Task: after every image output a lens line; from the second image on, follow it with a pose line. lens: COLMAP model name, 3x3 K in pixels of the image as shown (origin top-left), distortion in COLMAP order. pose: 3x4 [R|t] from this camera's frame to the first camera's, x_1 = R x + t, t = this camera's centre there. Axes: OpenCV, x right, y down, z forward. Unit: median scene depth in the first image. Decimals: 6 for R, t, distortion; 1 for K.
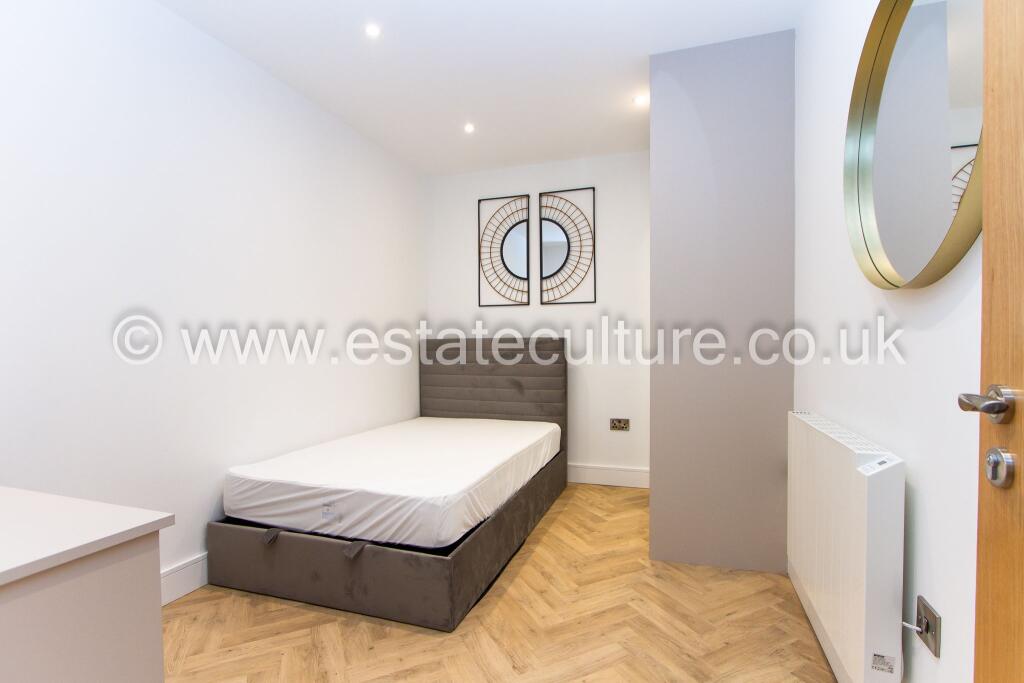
lens RADIAL K [[472.1, 0, 509.7], [0, 472.1, 344.1], [0, 0, 1]] dist [-0.017902, 0.000390]
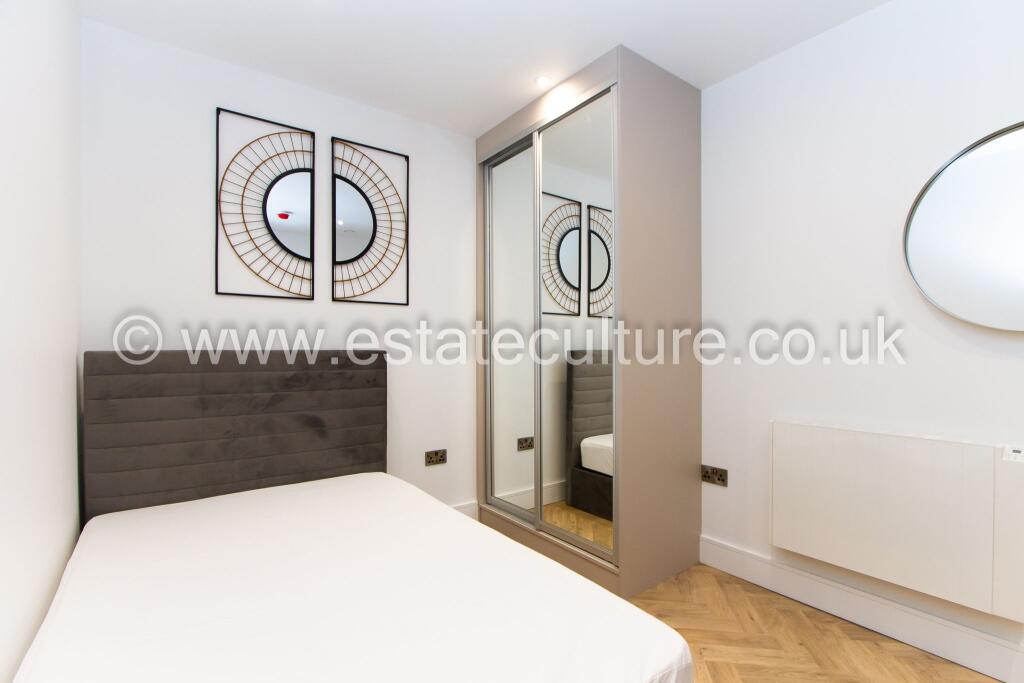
lens RADIAL K [[472.1, 0, 509.5], [0, 472.1, 348.9], [0, 0, 1]] dist [-0.017902, 0.000390]
pose [[0.568548, 0.006436, 0.822625, -0.348624], [-0.003563, 0.999979, -0.005361, -0.012620], [-0.822642, 0.000117, 0.568560, 0.411221]]
